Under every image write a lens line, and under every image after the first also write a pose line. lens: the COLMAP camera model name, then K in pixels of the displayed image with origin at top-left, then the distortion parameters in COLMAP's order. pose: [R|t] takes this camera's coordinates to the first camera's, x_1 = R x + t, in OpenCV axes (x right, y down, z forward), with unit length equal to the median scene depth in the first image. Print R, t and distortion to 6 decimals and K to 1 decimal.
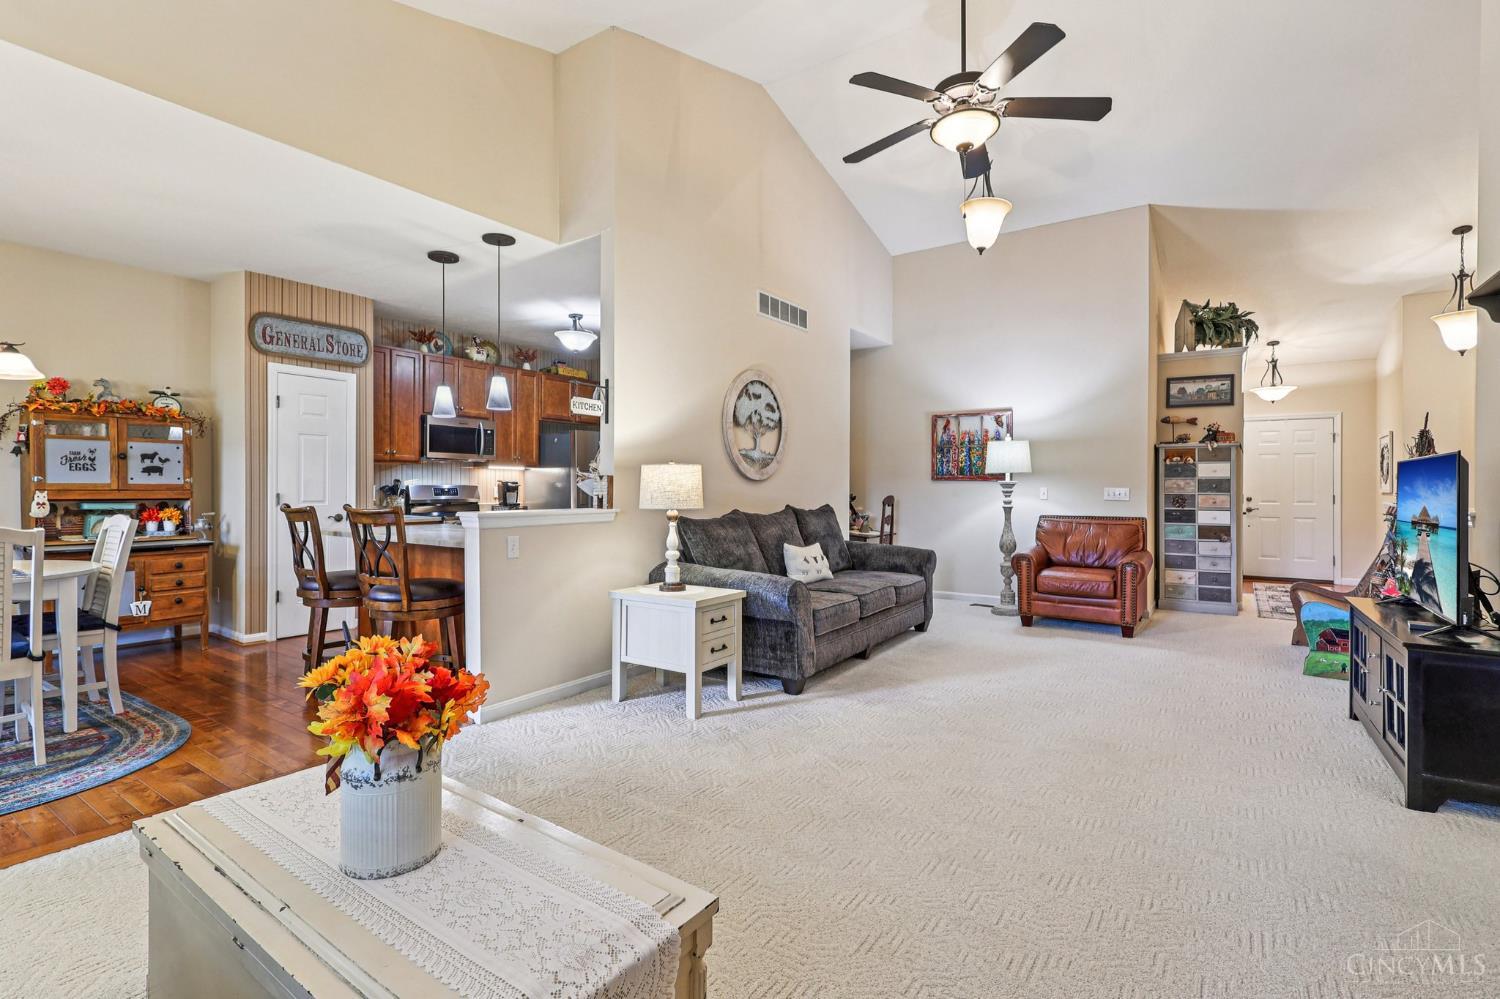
lens RADIAL K [[701.2, 0, 743.8], [0, 701.2, 497.3], [0, 0, 1]] dist [0.001683, -0.000123]
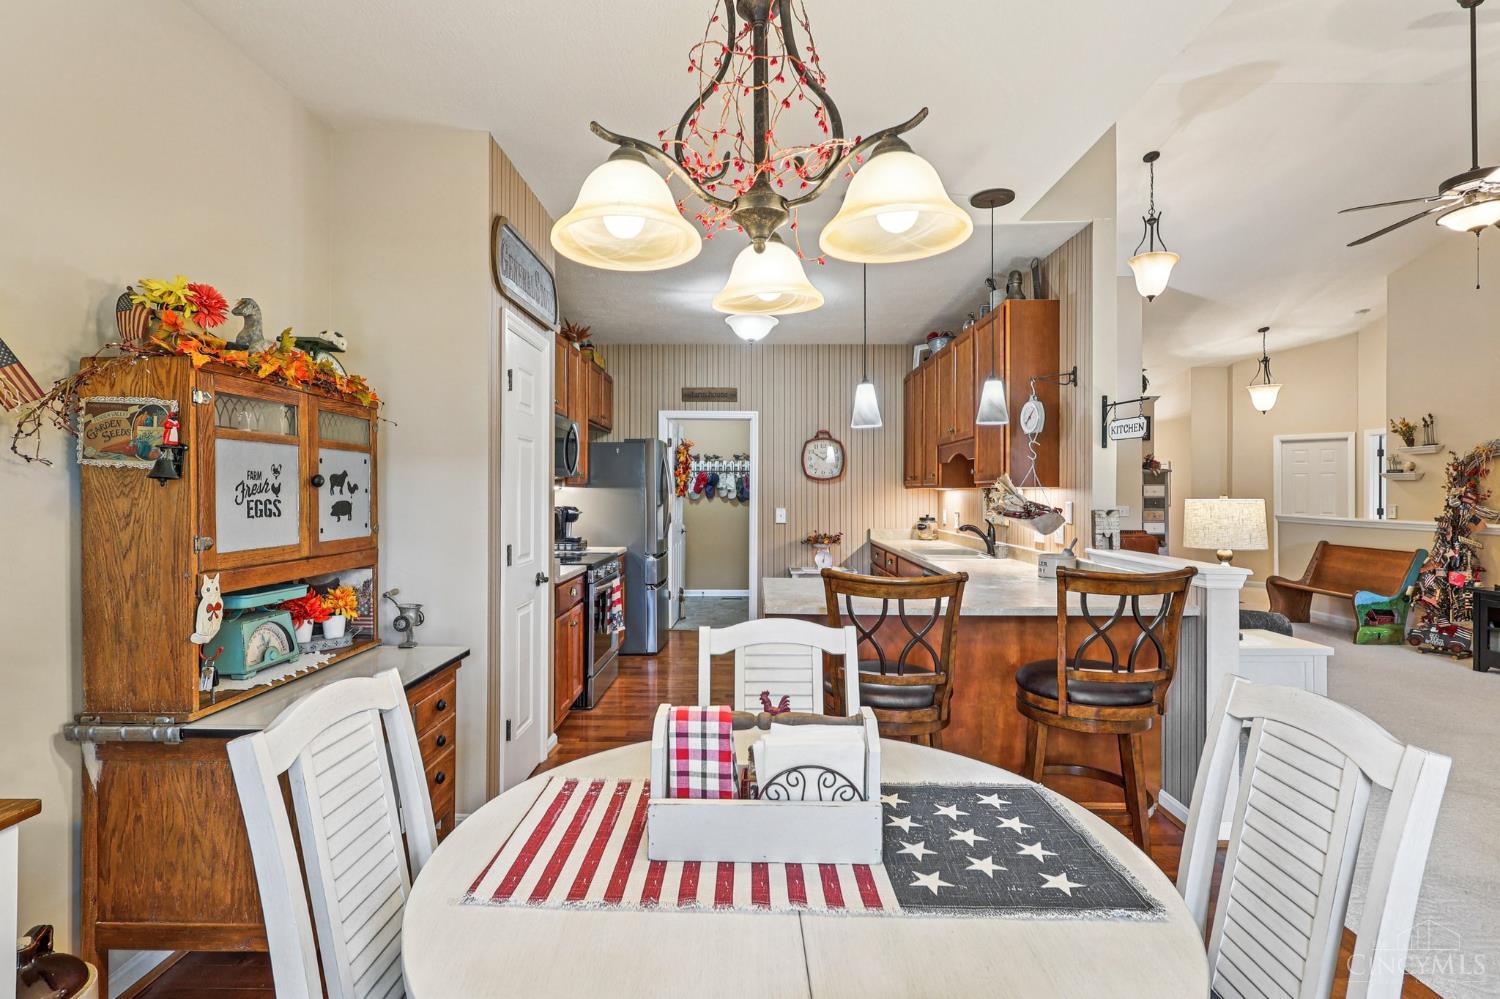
lens RADIAL K [[708.0, 0, 749.6], [0, 708.0, 490.5], [0, 0, 1]] dist [0.000969, -0.000176]
pose [[0.827666, -0.002921, 0.561214, -0.843955], [0.012483, 0.999835, -0.013205, -0.040065], [-0.561083, 0.017935, 0.827565, 0.441384]]
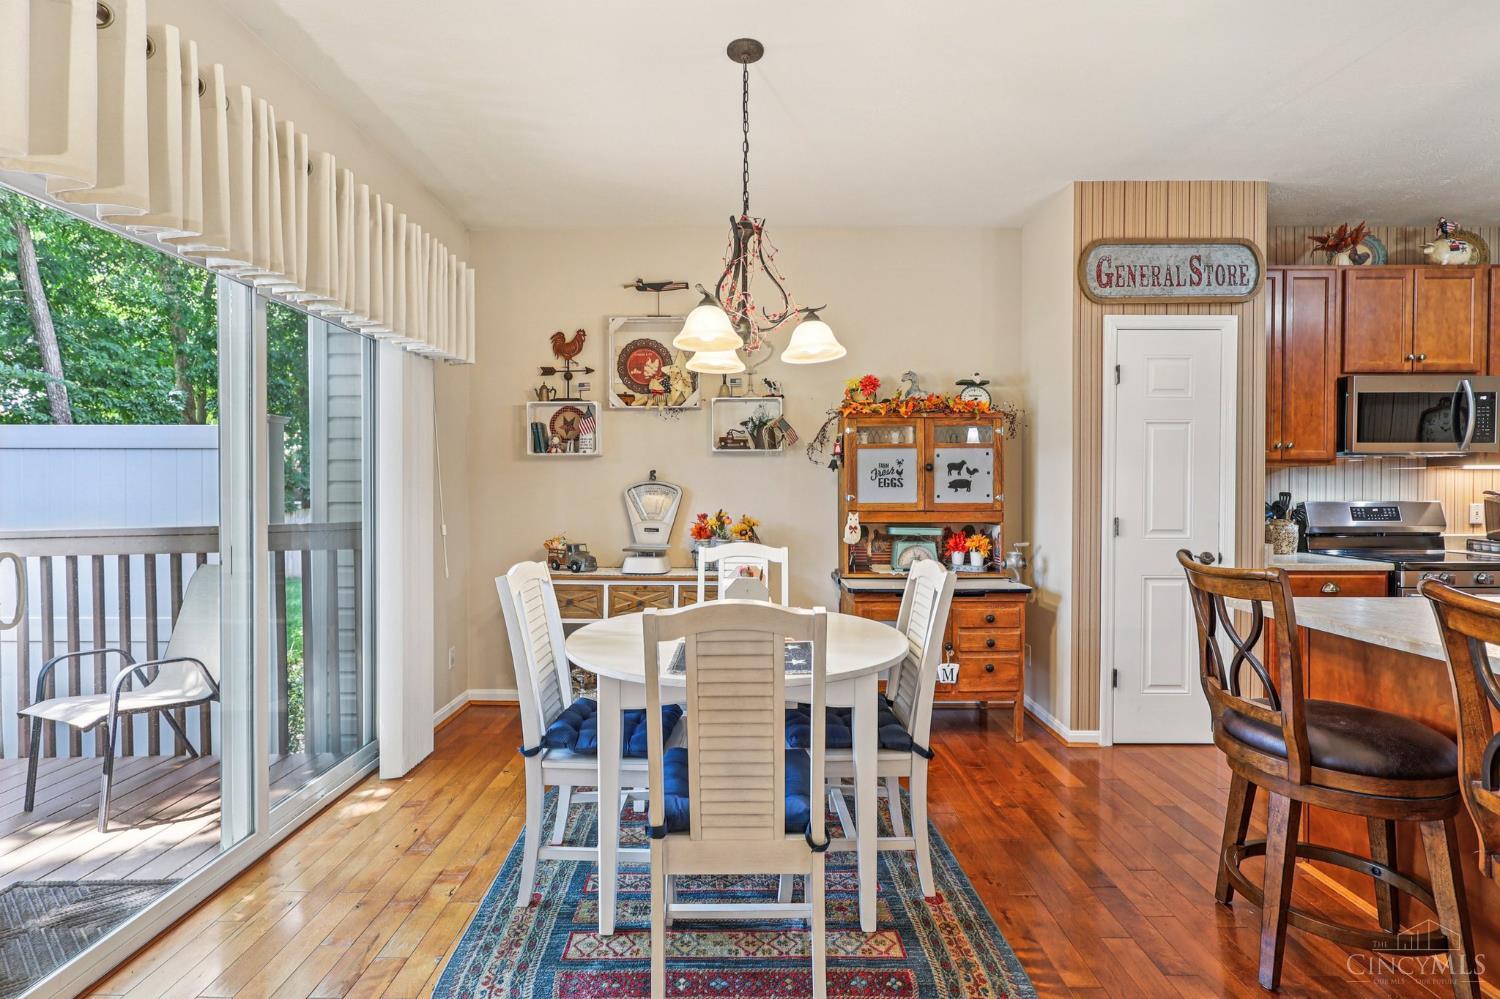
lens RADIAL K [[701.2, 0, 743.8], [0, 701.2, 497.3], [0, 0, 1]] dist [0.001683, -0.000123]
pose [[0.565784, 0.001221, -0.824553, -0.338324], [-0.007996, 0.999960, -0.004006, -0.019463], [0.824515, 0.008859, 0.565771, 0.367521]]
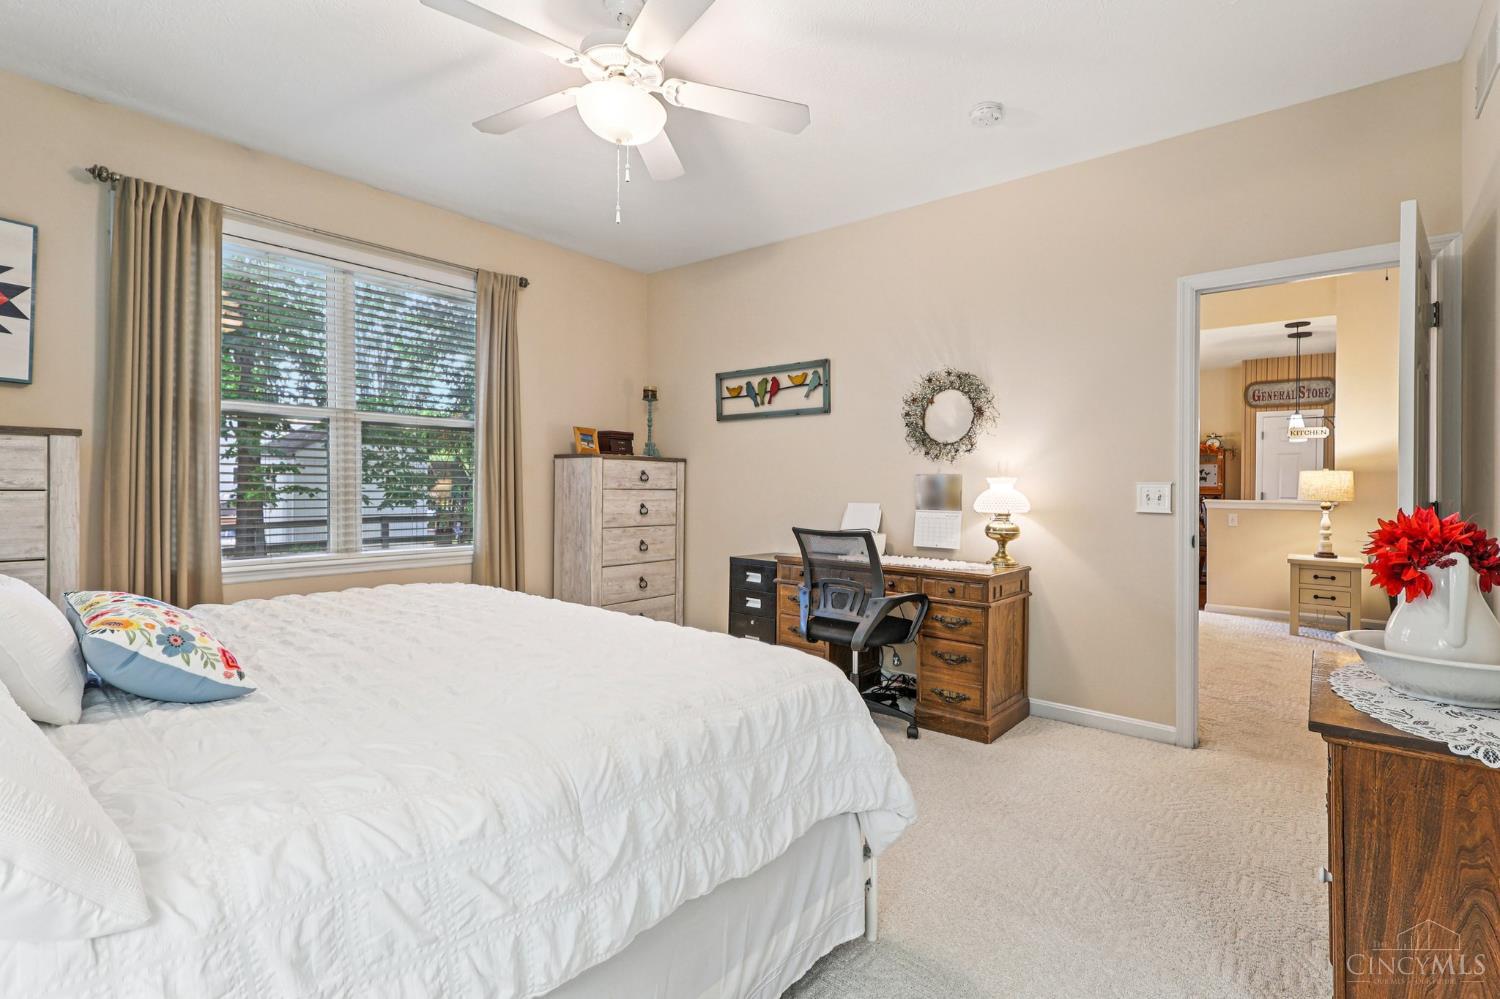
lens RADIAL K [[708.0, 0, 749.6], [0, 708.0, 490.5], [0, 0, 1]] dist [0.000969, -0.000176]
pose [[-0.080181, -0.001006, -0.996780, 1.087217], [-0.021518, 0.999768, 0.000722, 0.015013], [0.996548, 0.021507, -0.080184, -0.043577]]
